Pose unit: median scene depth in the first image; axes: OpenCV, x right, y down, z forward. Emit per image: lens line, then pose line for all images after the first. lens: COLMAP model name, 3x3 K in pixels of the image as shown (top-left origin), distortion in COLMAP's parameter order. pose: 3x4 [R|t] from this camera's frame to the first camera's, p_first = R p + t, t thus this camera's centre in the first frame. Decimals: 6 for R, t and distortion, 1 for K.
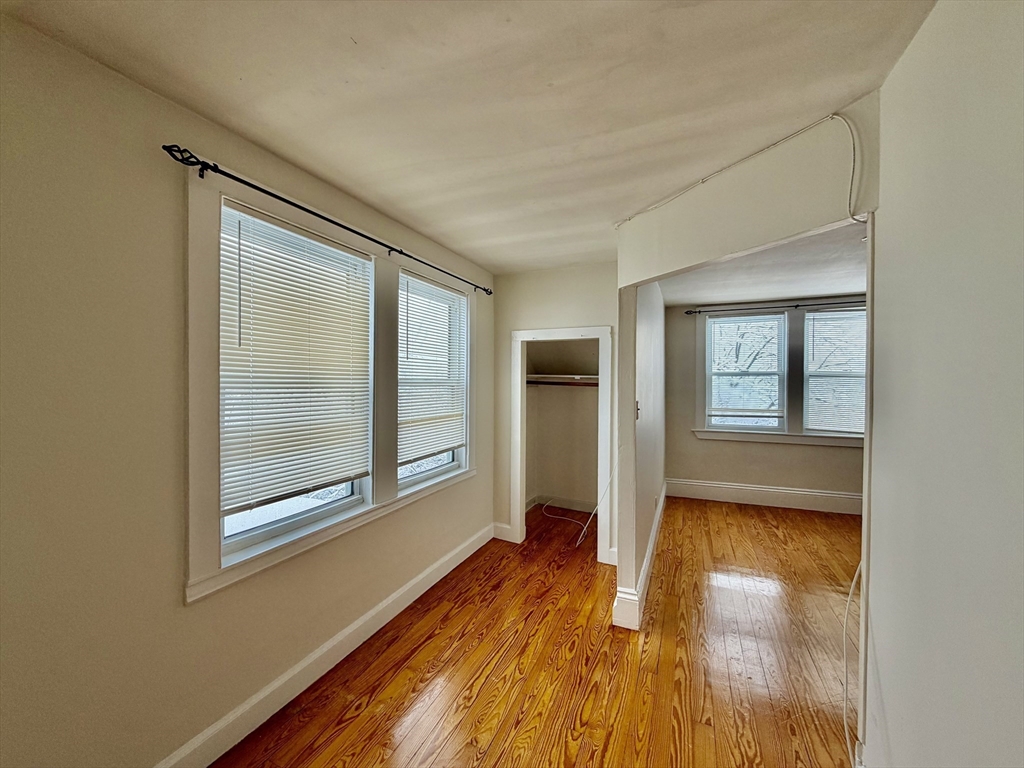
lens RADIAL K [[408.5, 0, 507.4], [0, 408.5, 382.6], [0, 0, 1]] dist [0.001493, 0.000781]
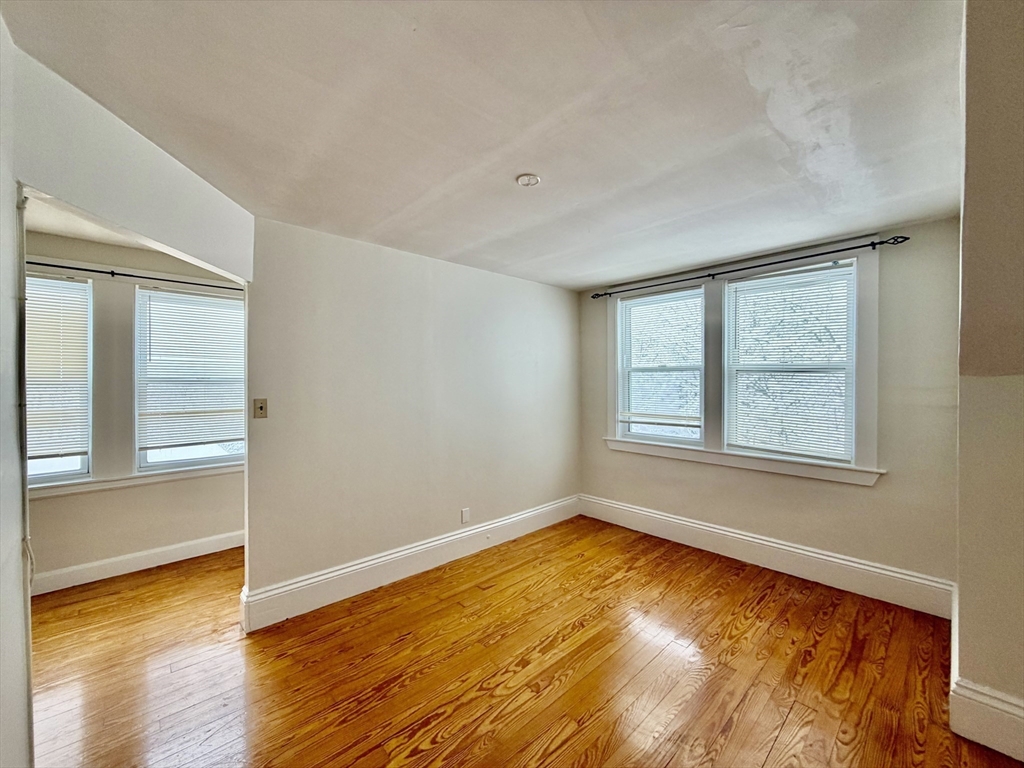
lens RADIAL K [[408.5, 0, 509.1], [0, 408.5, 385.6], [0, 0, 1]] dist [0.001493, 0.000781]
pose [[0.915154, 0.003247, -0.403091, 0.660532], [0.001156, 0.999942, 0.010680, 0.000748], [0.403102, -0.010240, 0.915098, 0.183784]]
